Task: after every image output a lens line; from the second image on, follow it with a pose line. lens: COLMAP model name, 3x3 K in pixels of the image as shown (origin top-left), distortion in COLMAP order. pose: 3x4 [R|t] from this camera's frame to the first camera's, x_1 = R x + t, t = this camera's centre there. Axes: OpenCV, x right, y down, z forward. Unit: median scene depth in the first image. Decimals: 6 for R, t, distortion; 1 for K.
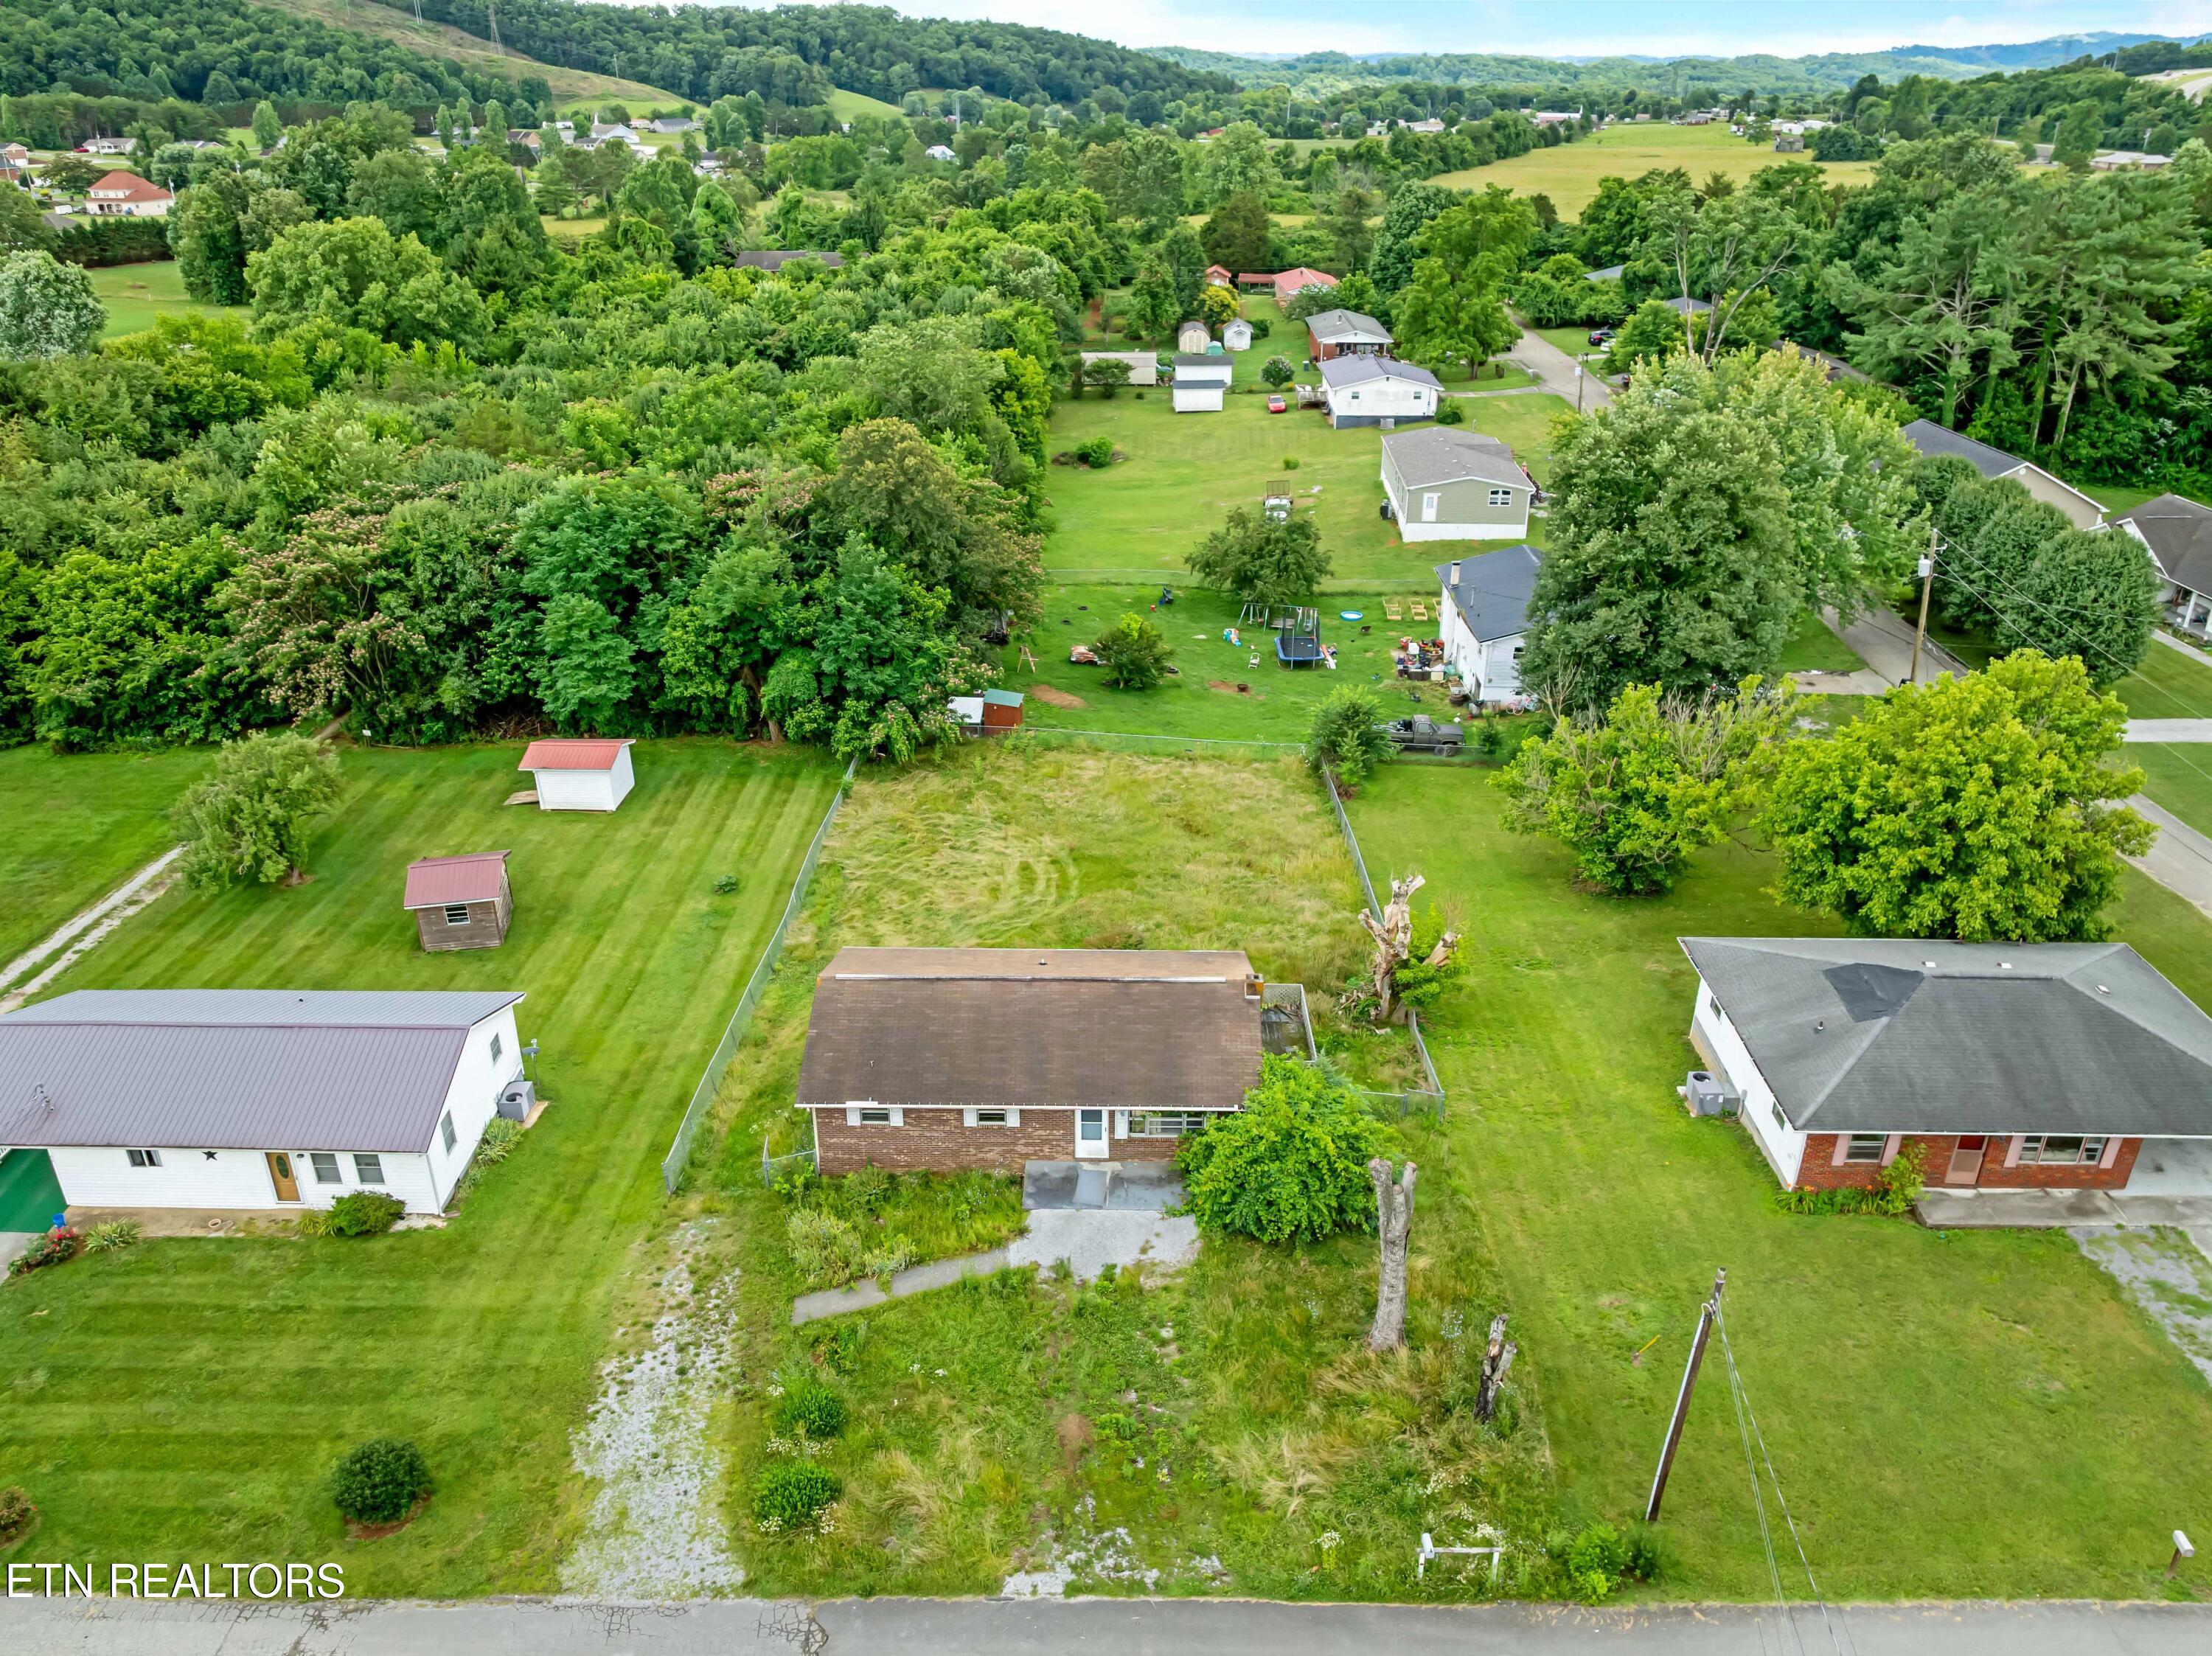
lens RADIAL K [[1593.0, 0, 1080.0], [0, 1593.0, 856.6], [0, 0, 1]] dist [-0.051549, 0.029249]
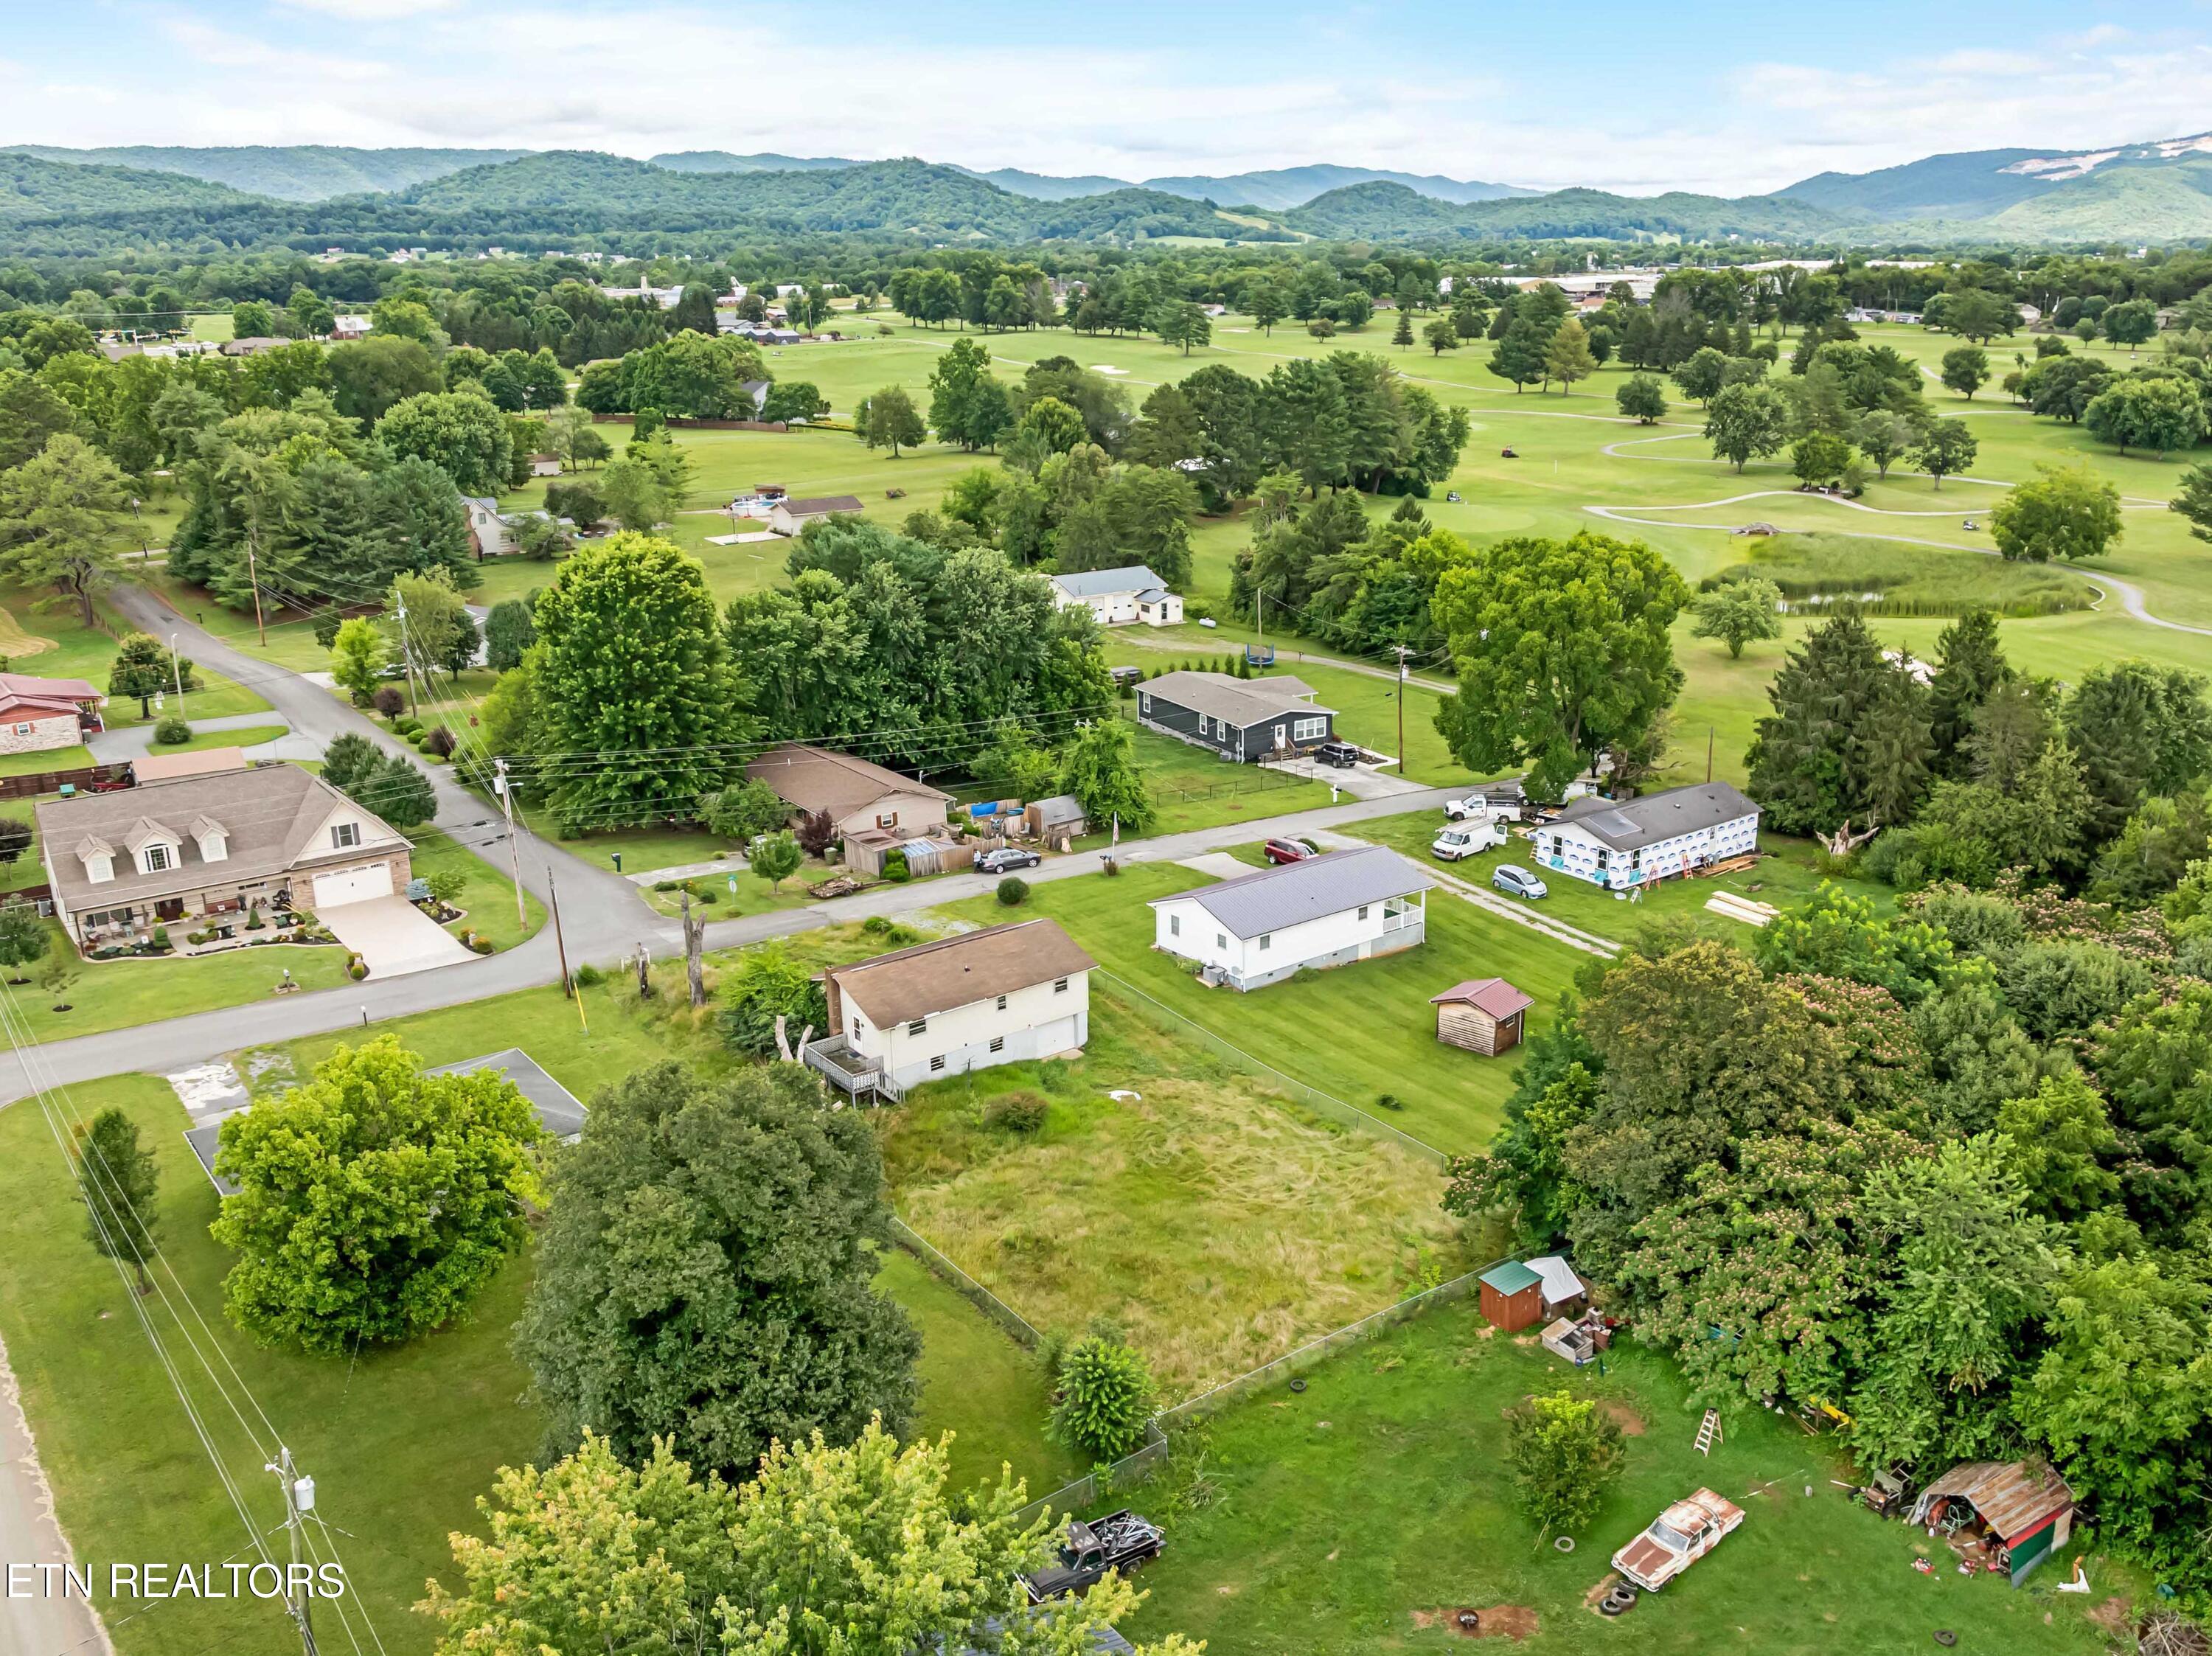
lens RADIAL K [[1956.0, 0, 1148.7], [0, 1956.0, 829.1], [0, 0, 1]] dist [-0.045526, 0.009742]
pose [[-0.773953, 0.198105, -0.601458, 0.643279], [-0.267620, 0.758490, 0.594199, -0.818605], [0.573913, 0.620845, -0.534019, 1.336592]]
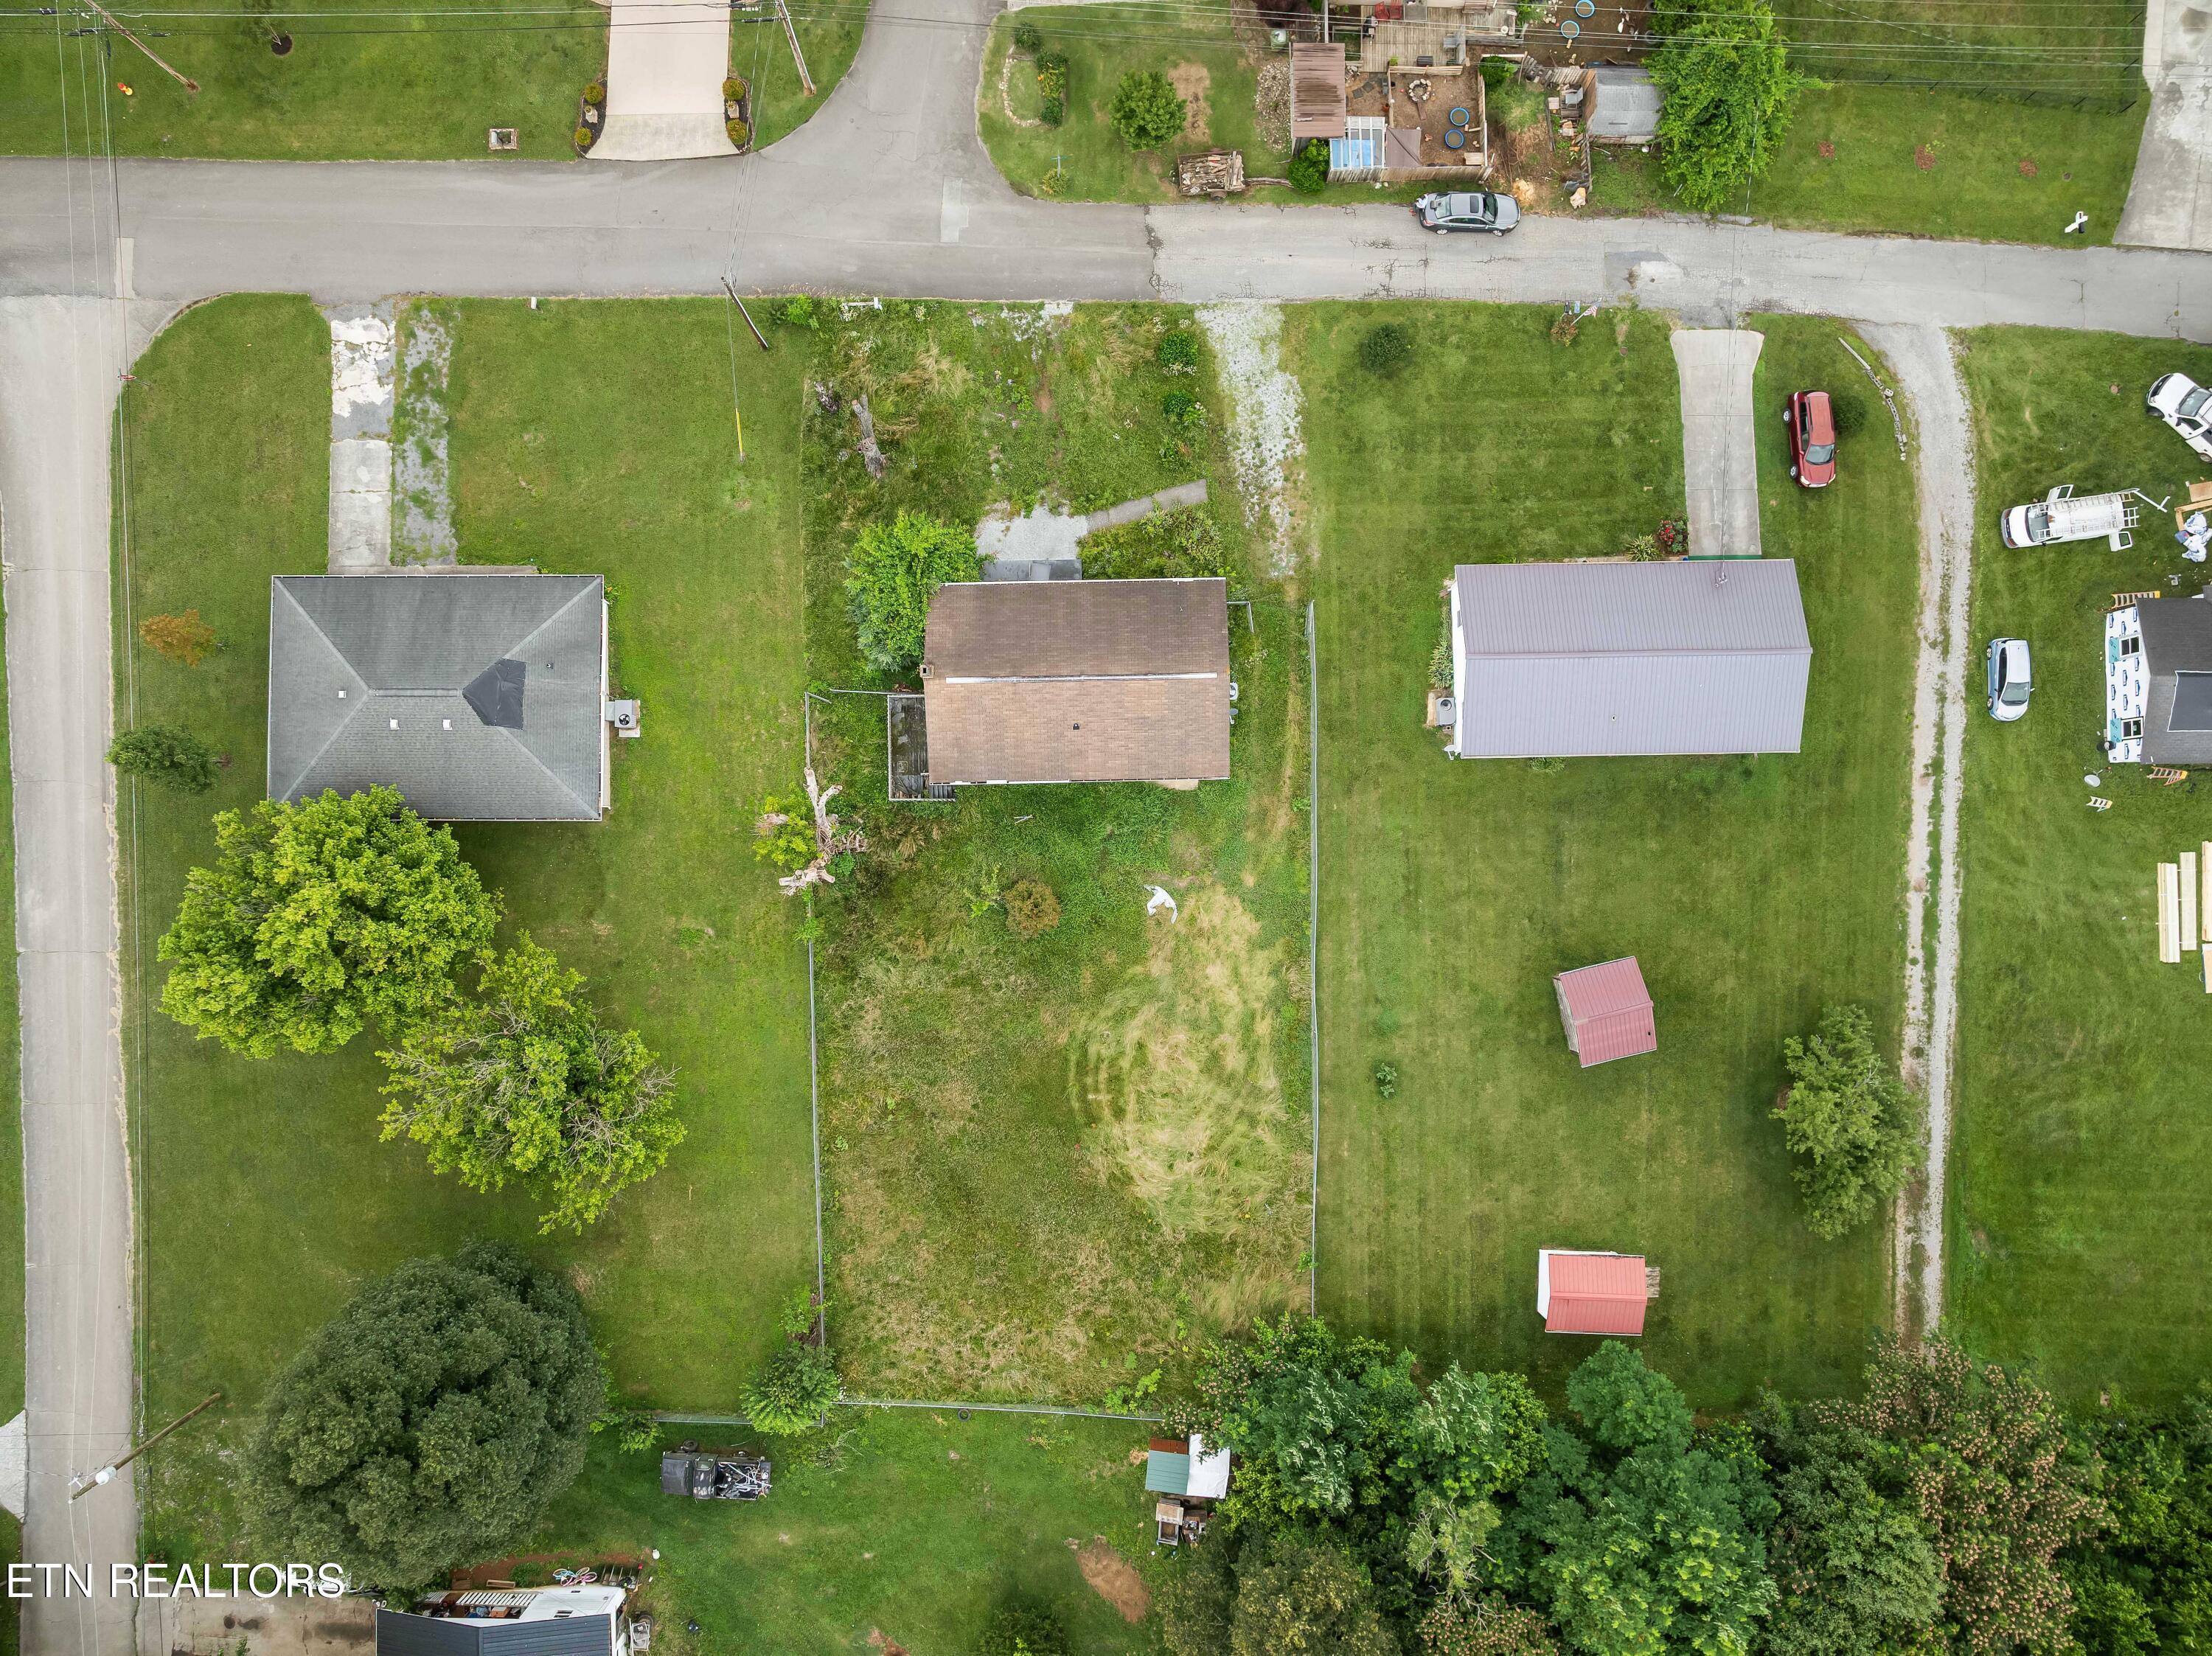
lens RADIAL K [[1555.5, 0, 1106.0], [0, 1555.5, 828.0], [0, 0, 1]] dist [-0.047626, 0.016202]
pose [[-0.999242, 0.038832, 0.002657, -0.031405], [-0.014005, -0.422413, 0.906295, -0.768828], [0.036316, 0.905571, 0.422637, 0.325624]]
